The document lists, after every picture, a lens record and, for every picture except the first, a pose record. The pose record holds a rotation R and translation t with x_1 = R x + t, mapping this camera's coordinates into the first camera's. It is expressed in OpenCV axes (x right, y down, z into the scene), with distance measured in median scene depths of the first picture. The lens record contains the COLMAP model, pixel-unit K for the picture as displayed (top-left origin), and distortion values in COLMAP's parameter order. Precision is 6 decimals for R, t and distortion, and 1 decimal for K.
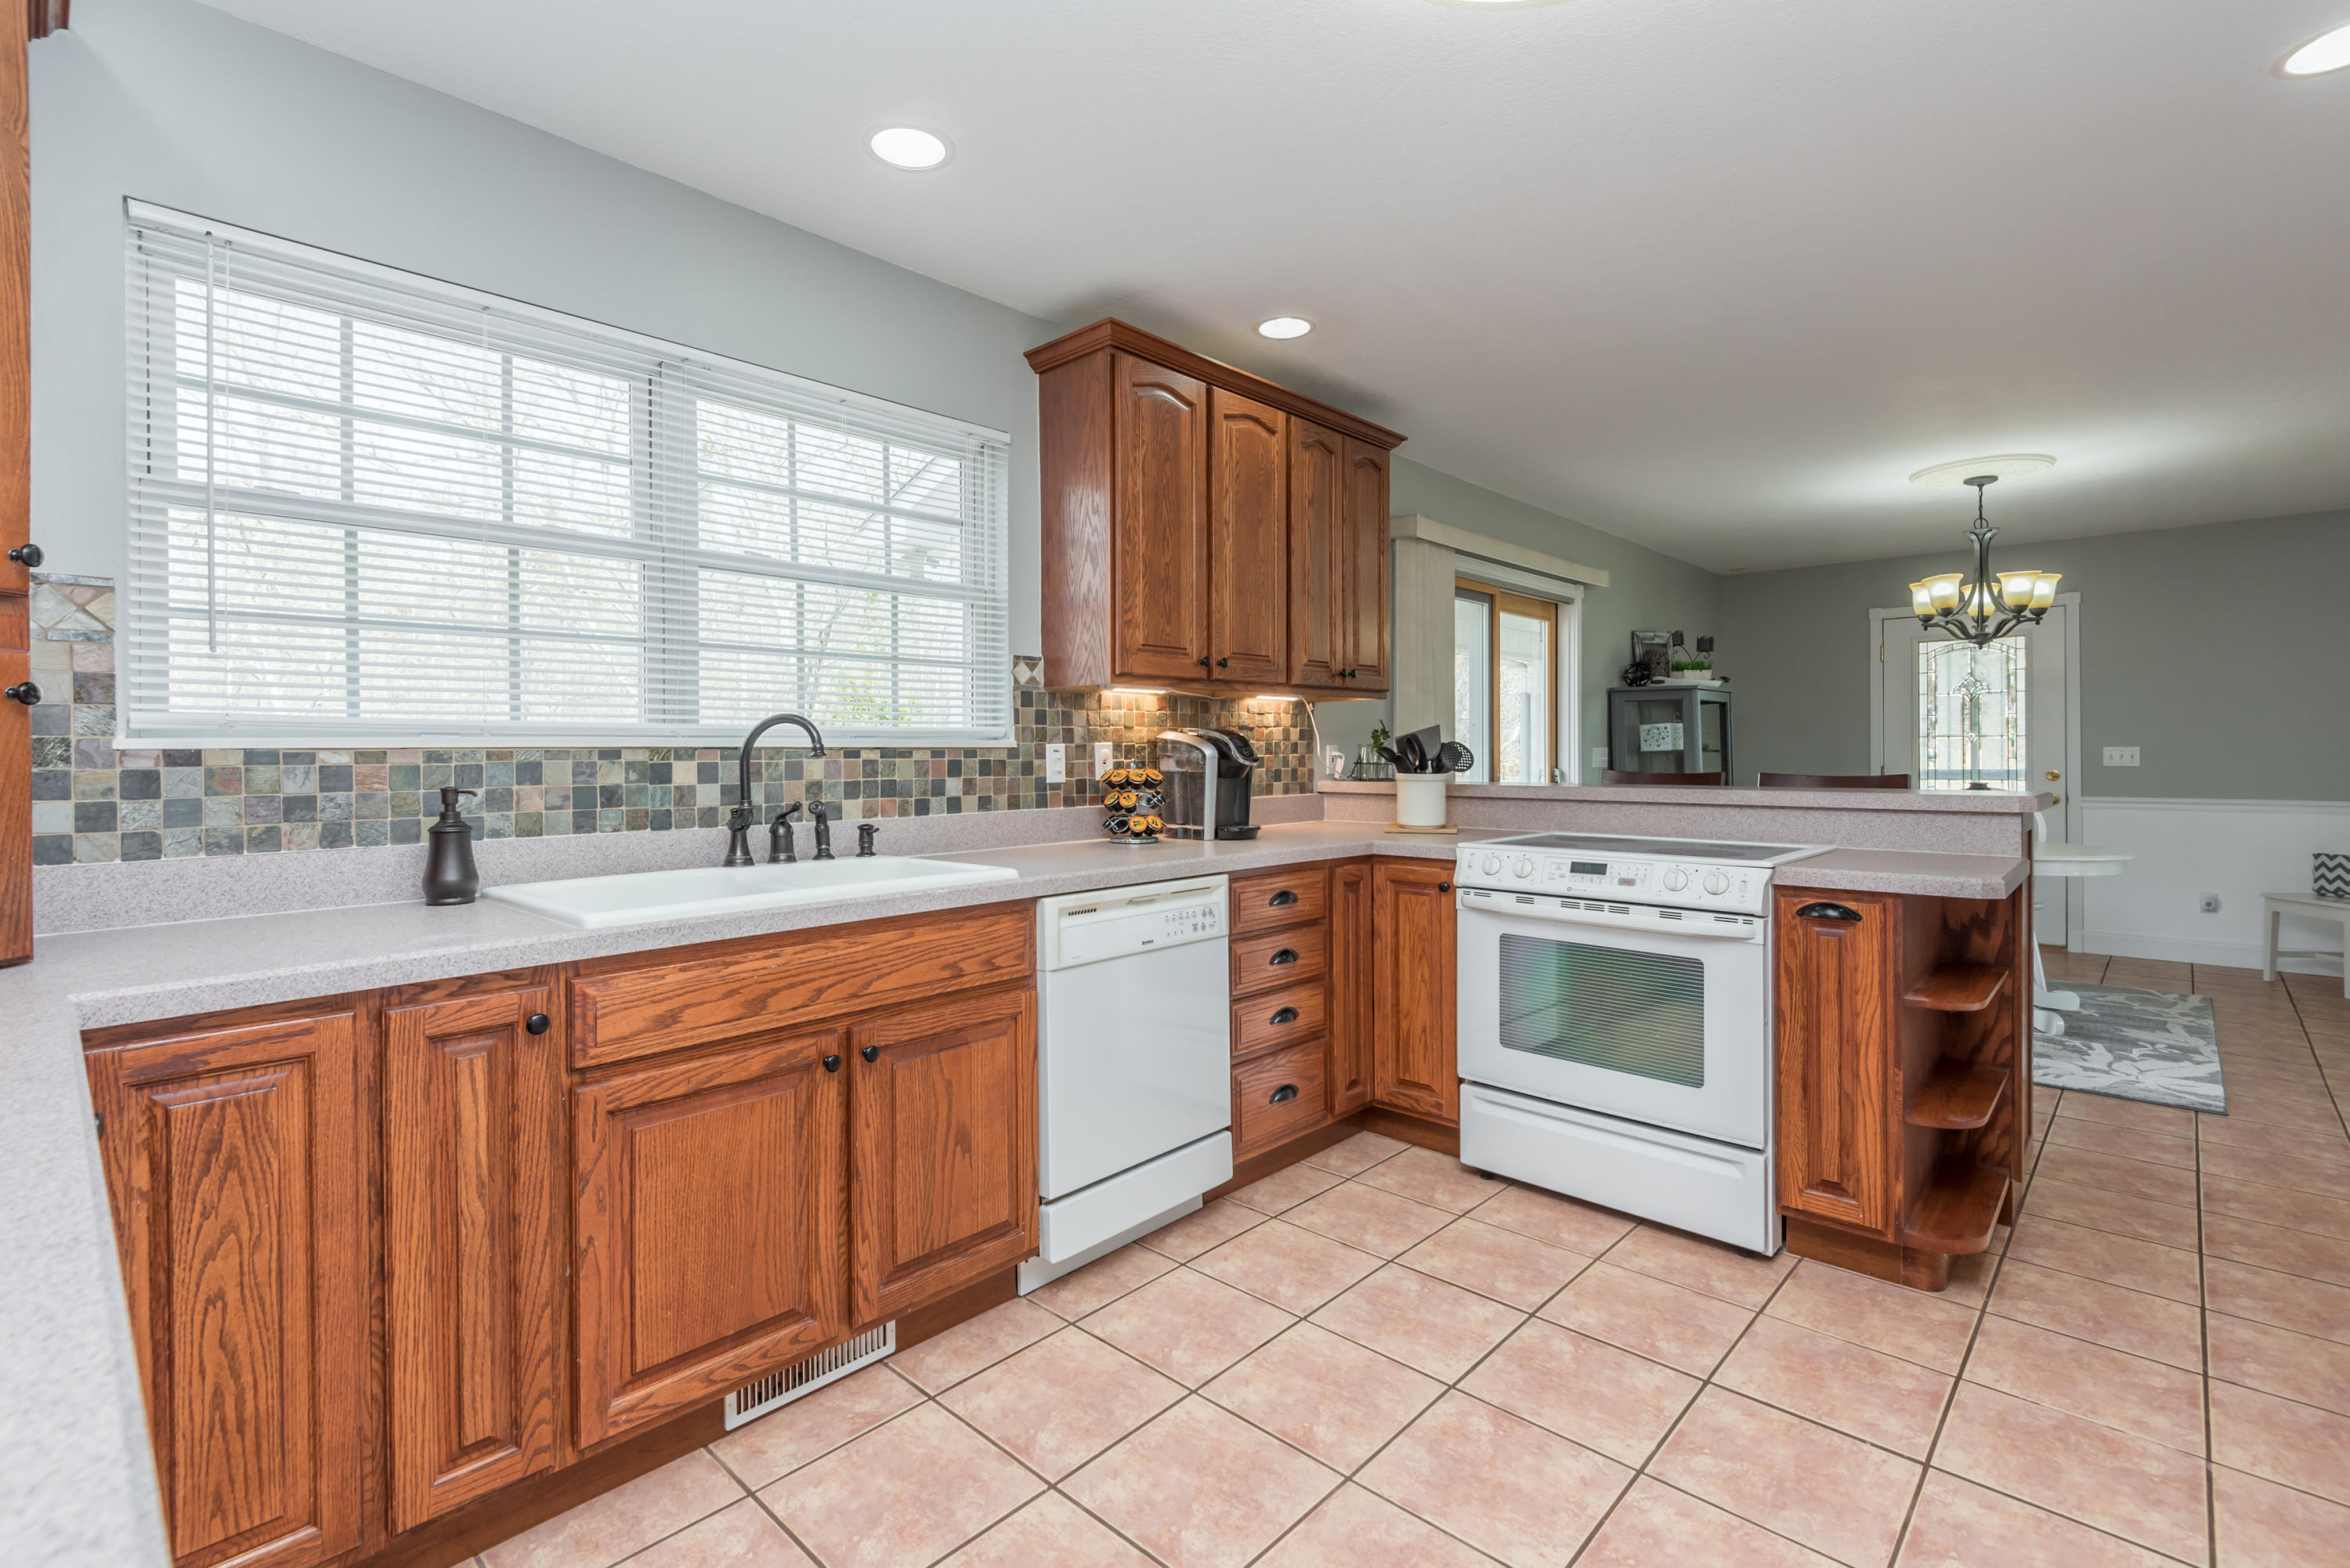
lens RADIAL K [[1074.4, 0, 1172.2], [0, 1074.4, 775.2], [0, 0, 1]] dist [0.023574, -0.000512]
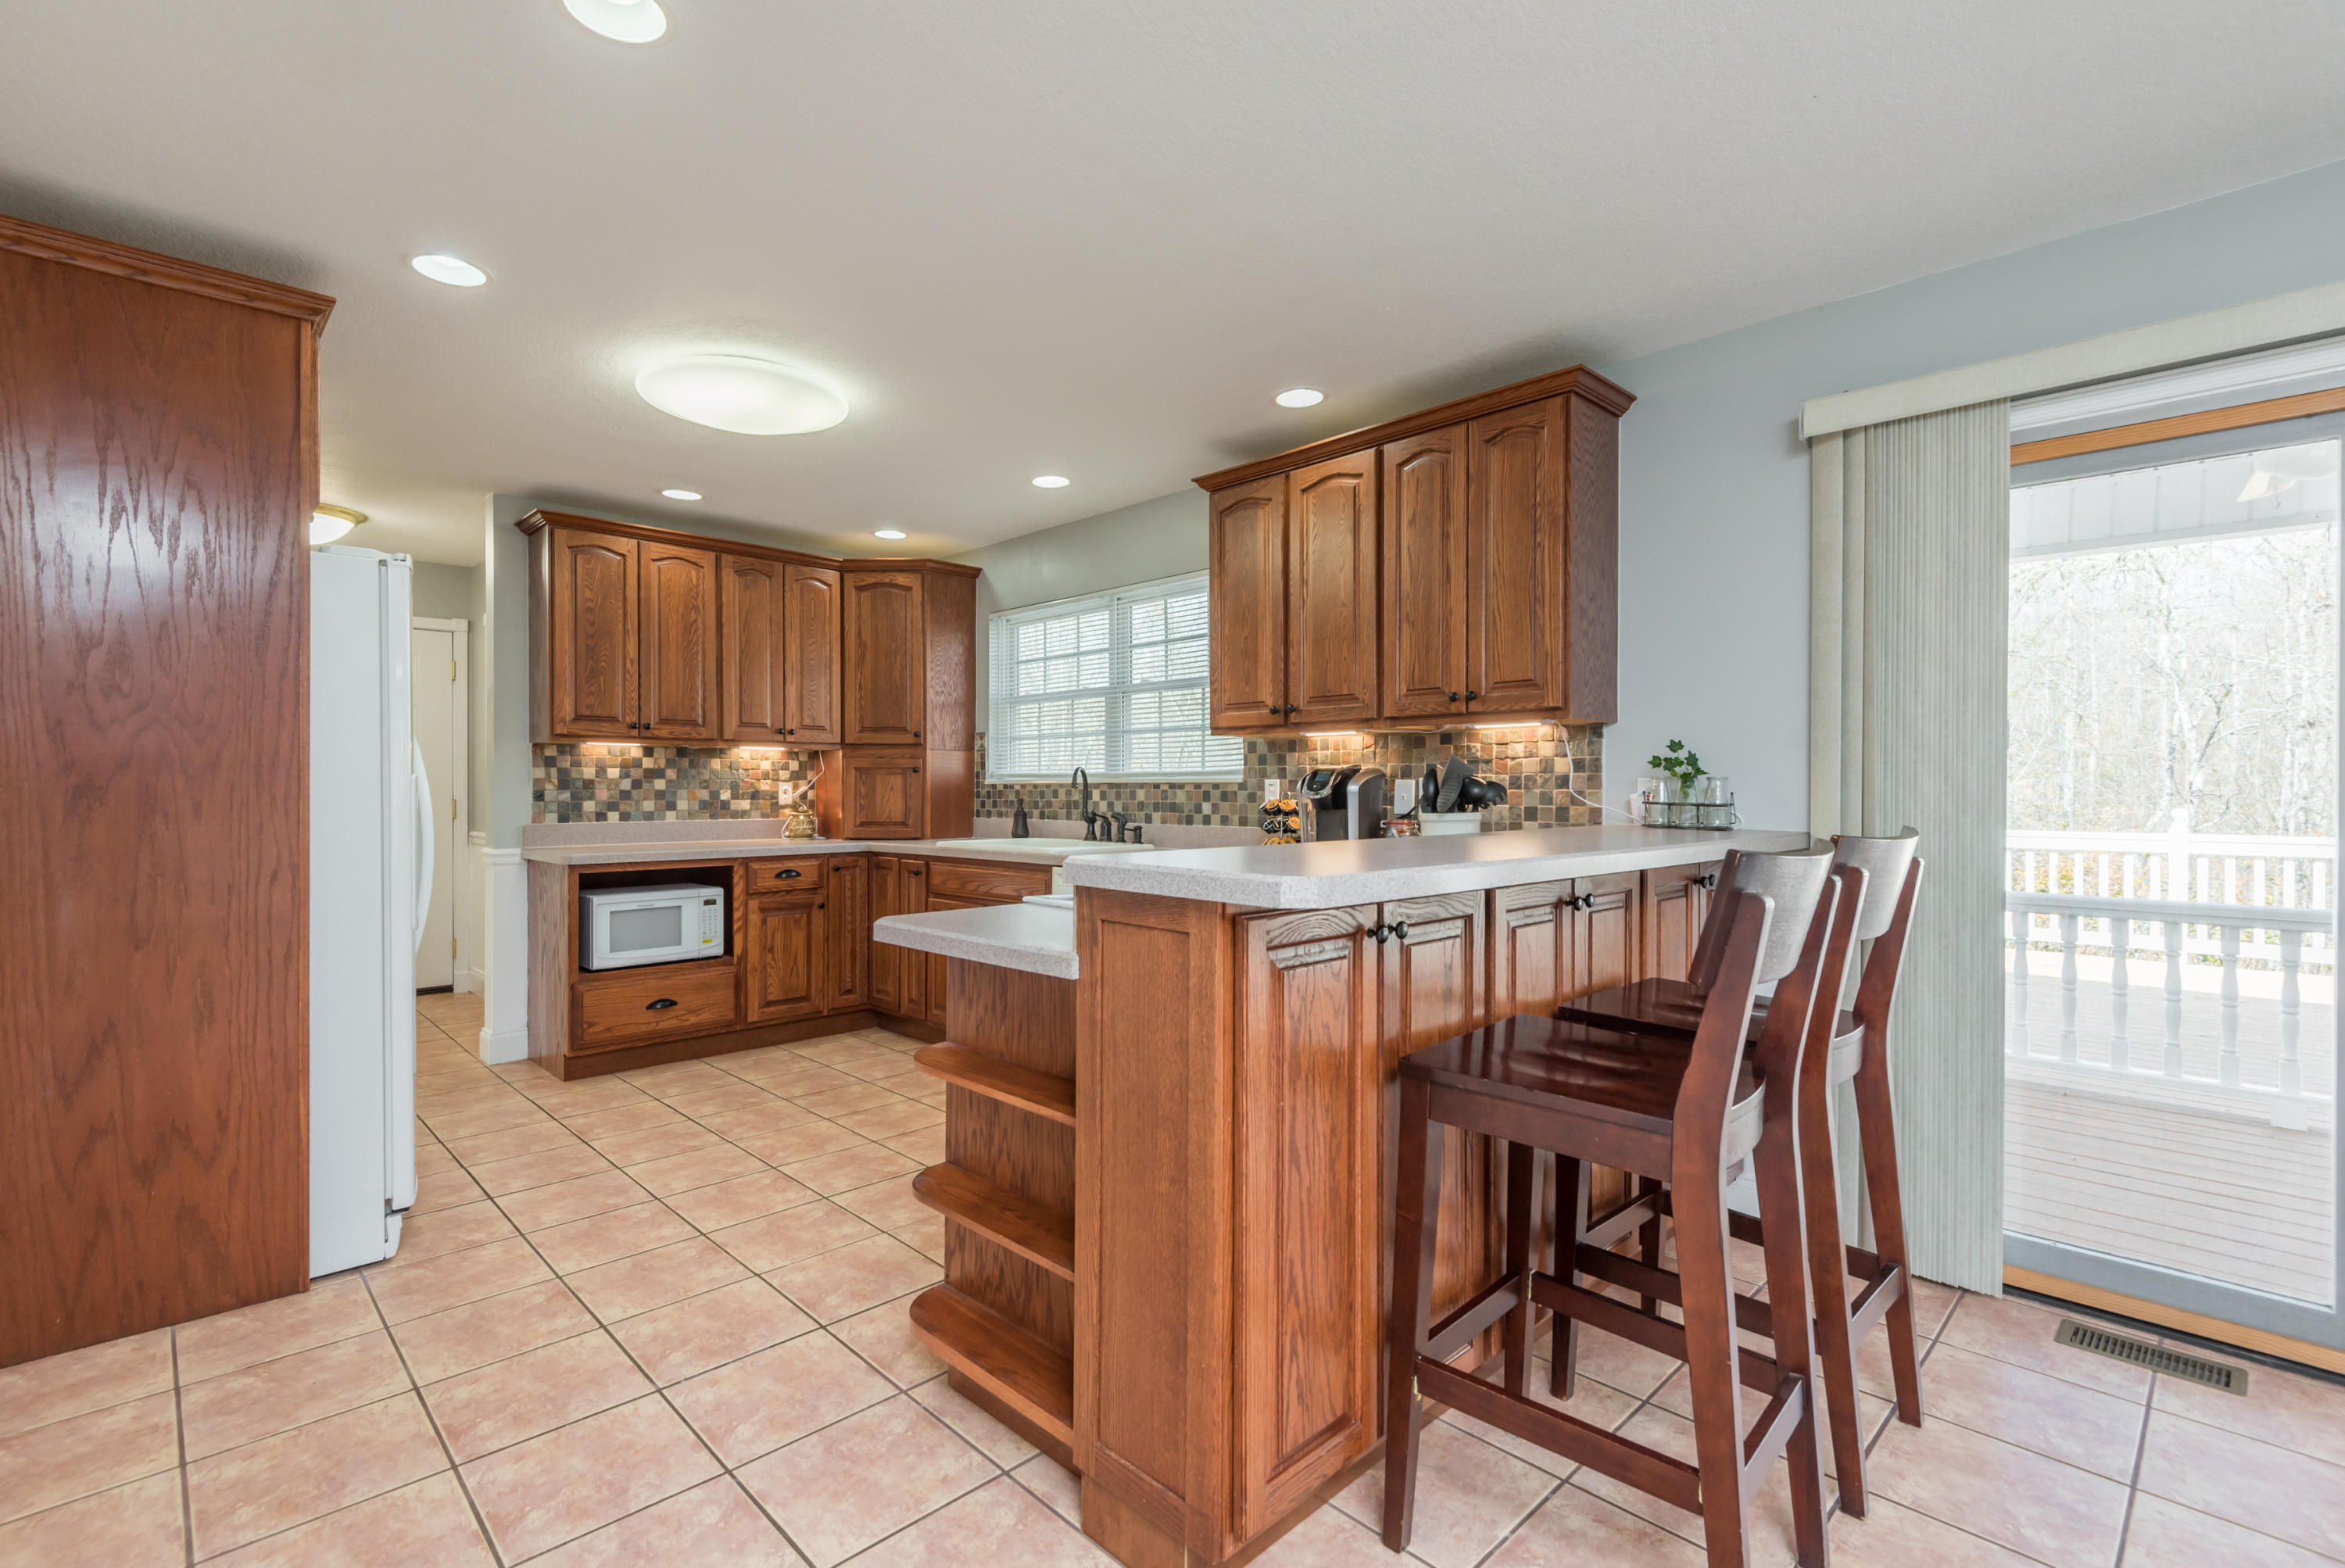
lens RADIAL K [[1071.0, 0, 1172.5], [0, 1071.0, 784.0], [0, 0, 1]] dist [-0.021629, 0.000091]
pose [[-0.040305, -0.003264, -0.999182, 1.299887], [-0.026686, 0.999641, -0.002189, -0.018621], [0.998831, 0.026576, -0.040378, 0.990323]]
